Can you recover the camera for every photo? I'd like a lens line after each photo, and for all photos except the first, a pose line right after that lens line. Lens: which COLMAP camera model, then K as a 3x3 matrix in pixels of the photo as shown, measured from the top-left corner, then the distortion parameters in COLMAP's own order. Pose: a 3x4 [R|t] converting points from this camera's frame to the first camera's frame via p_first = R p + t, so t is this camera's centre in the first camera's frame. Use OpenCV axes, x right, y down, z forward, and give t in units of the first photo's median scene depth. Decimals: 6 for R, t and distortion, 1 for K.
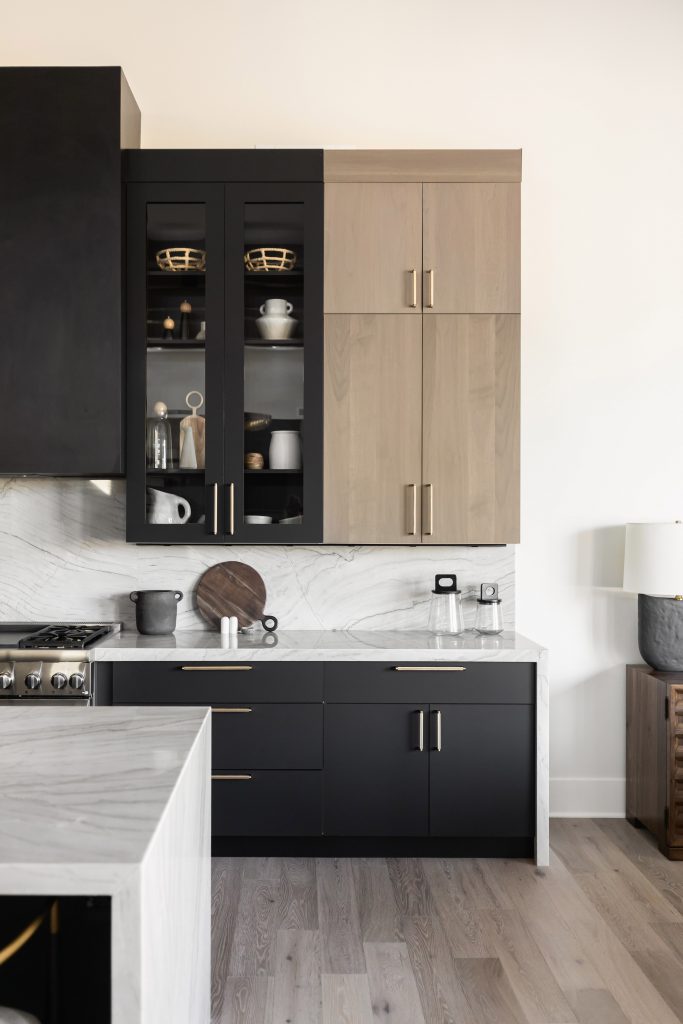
lens RADIAL K [[931.4, 0, 298.5], [0, 931.4, 508.7], [0, 0, 1]] dist [0.007675, 0.006298]
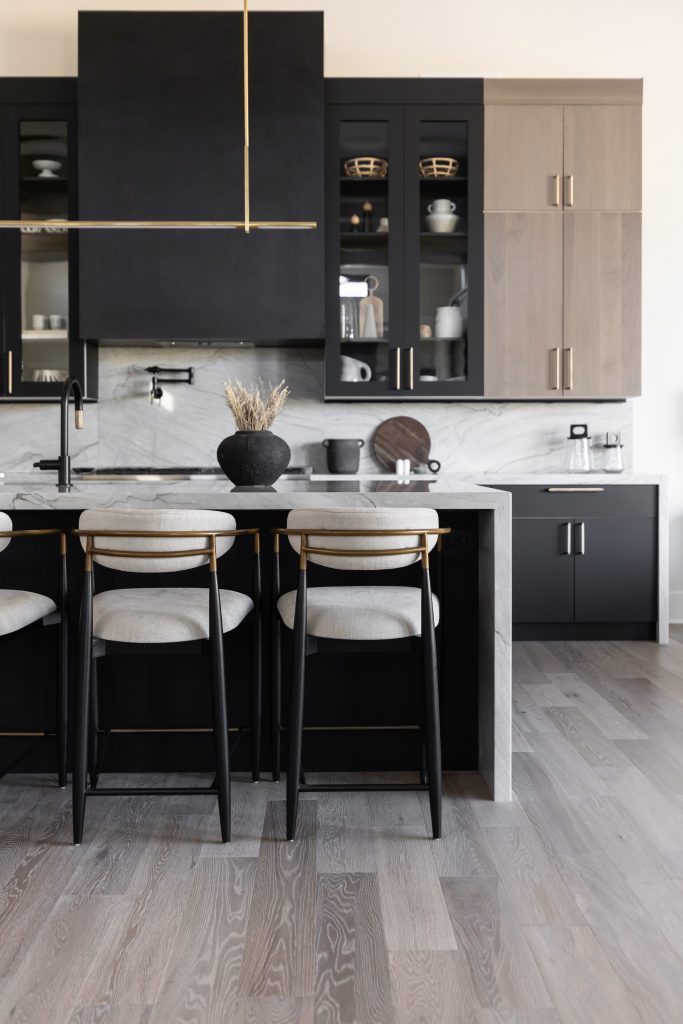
lens RADIAL K [[1001.0, 0, 338.0], [0, 1001.0, 463.3], [0, 0, 1]] dist [-0.000436, -0.007147]
pose [[0.999843, -0.004262, 0.017186, -0.187033], [0.004000, 0.999876, 0.015258, 0.102692], [-0.017249, -0.015187, 0.999736, -0.325256]]
